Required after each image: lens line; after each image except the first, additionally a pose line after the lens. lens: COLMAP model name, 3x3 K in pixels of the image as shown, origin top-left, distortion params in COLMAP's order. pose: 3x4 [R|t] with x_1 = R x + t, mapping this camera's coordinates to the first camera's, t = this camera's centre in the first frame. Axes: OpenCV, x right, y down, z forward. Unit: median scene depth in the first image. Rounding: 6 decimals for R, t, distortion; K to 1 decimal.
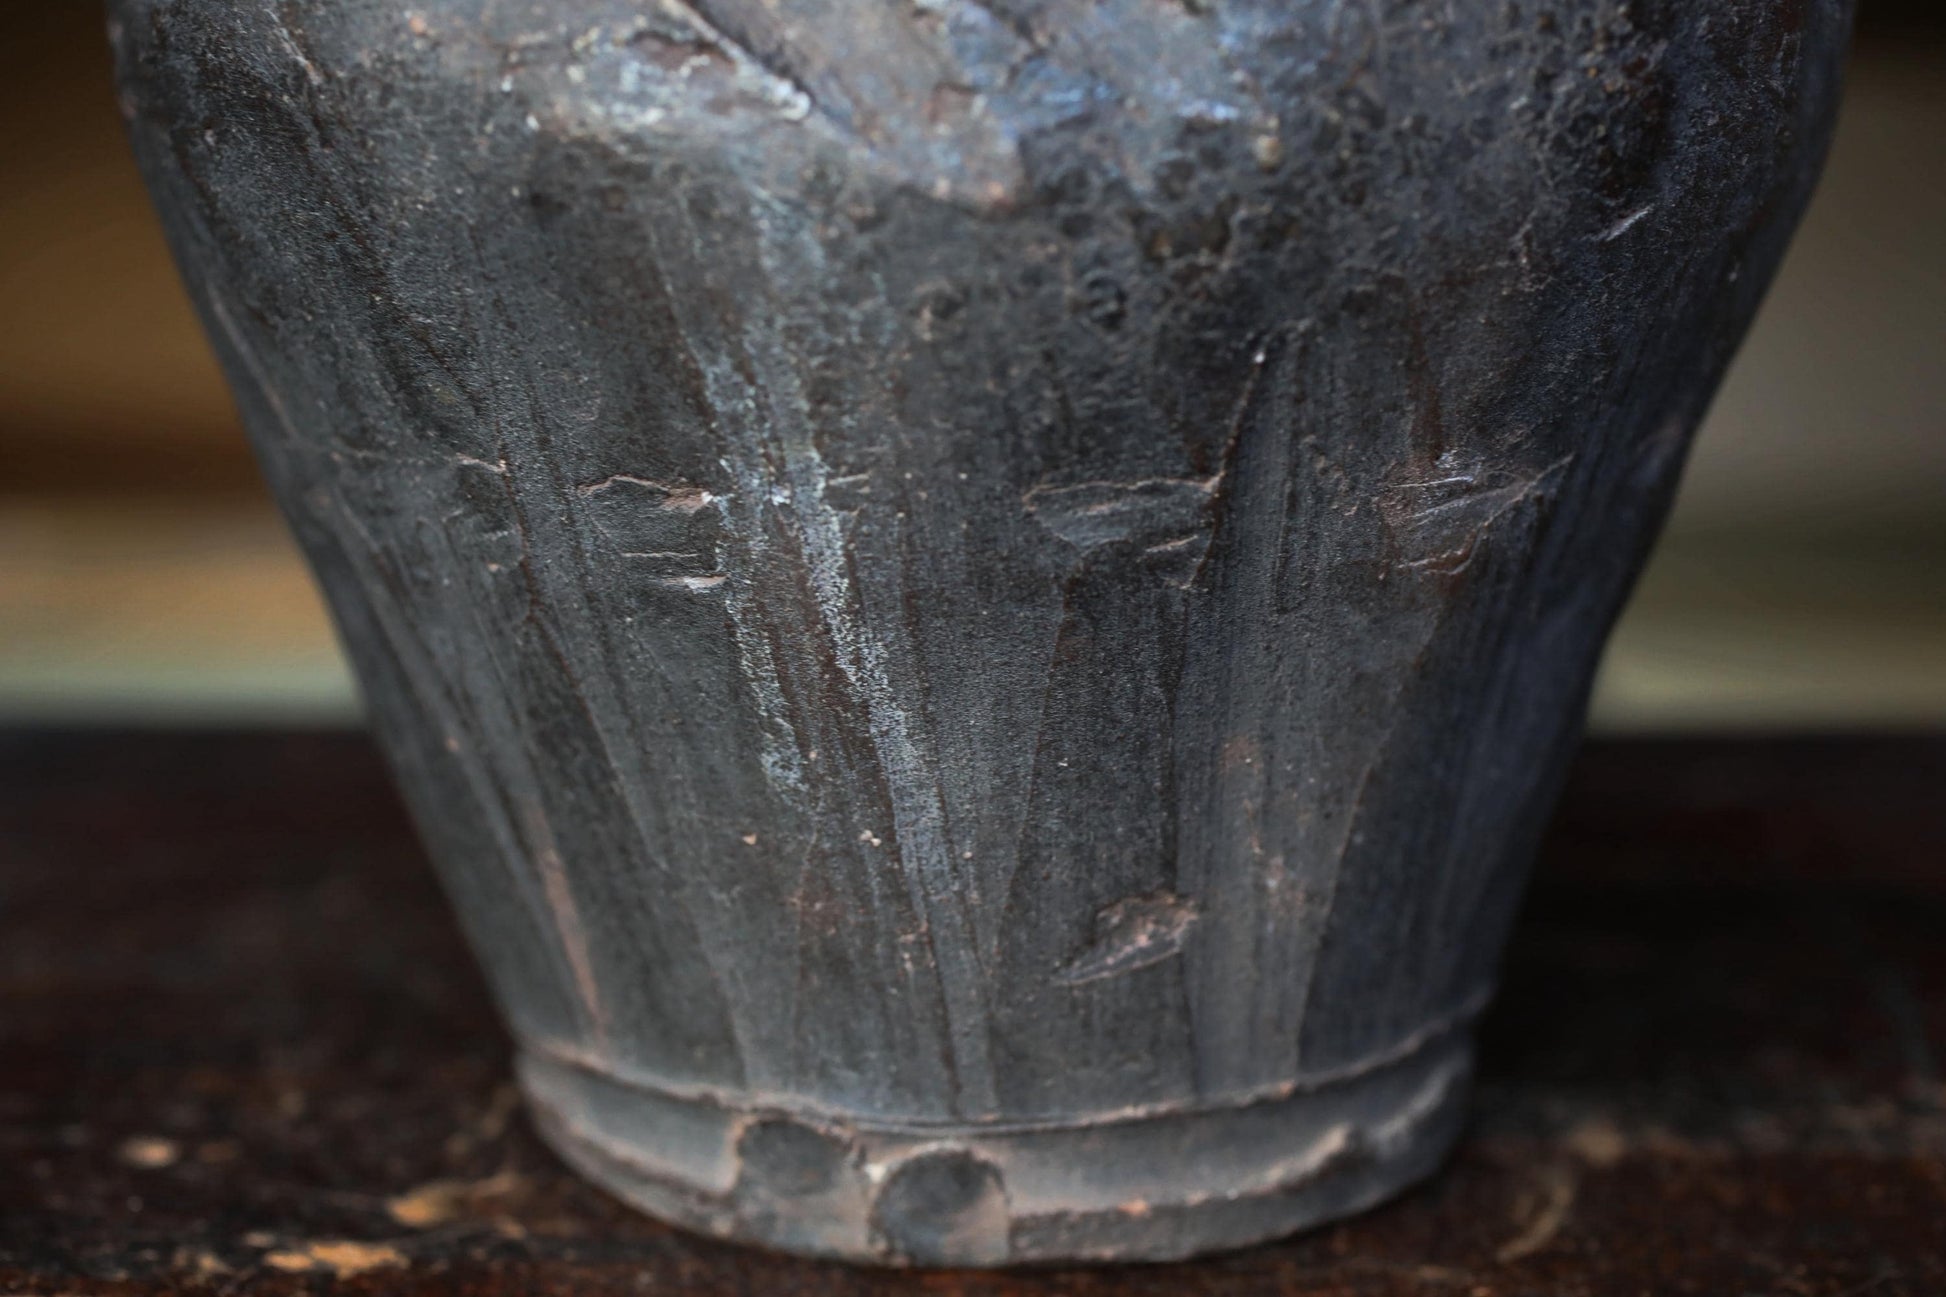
lens RADIAL K [[3124.5, 0, 996.9], [0, 3124.5, 610.5], [0, 0, 1]] dist [-0.027668, 0.208725]
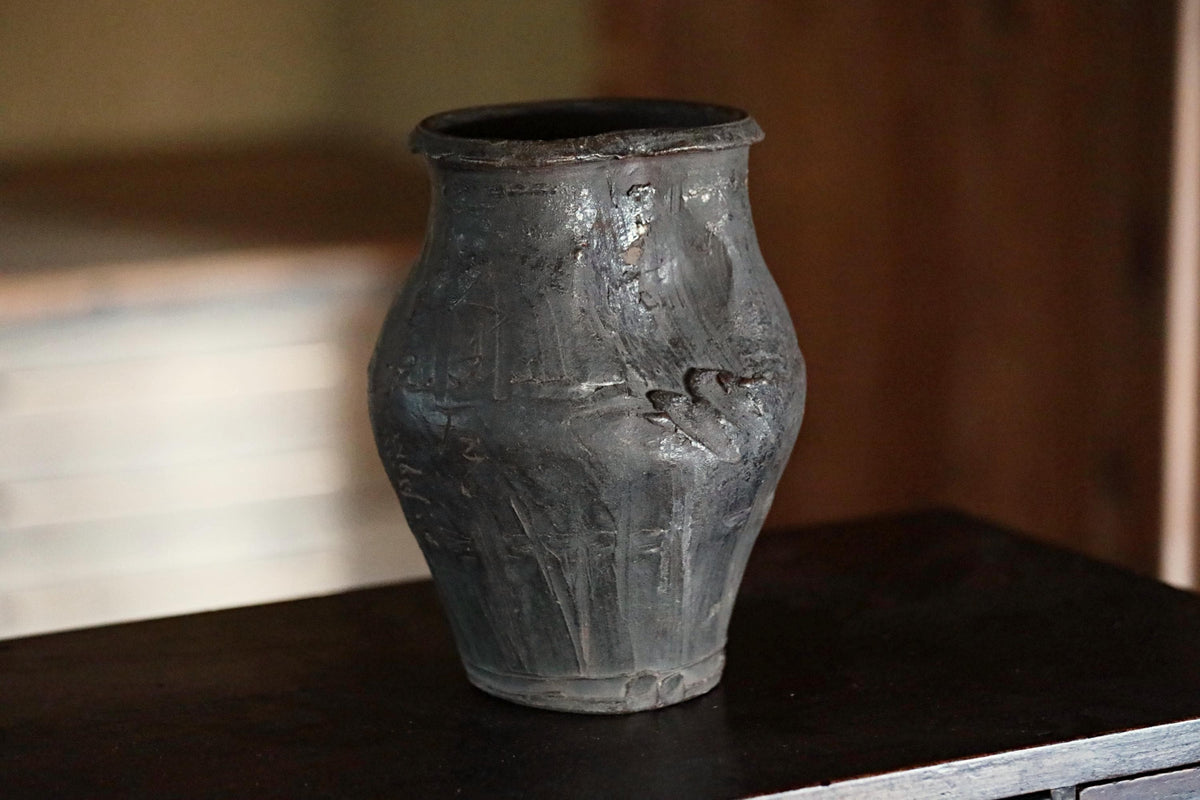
lens RADIAL K [[3789.8, 0, 642.5], [0, 3789.8, 398.7], [0, 0, 1]] dist [0.469498, 2.470848]
pose [[0.737258, -0.155343, 0.657510, -3.592818], [0.137748, 0.987327, 0.078810, -0.643997], [-0.661420, 0.032467, 0.749313, -3.005547]]
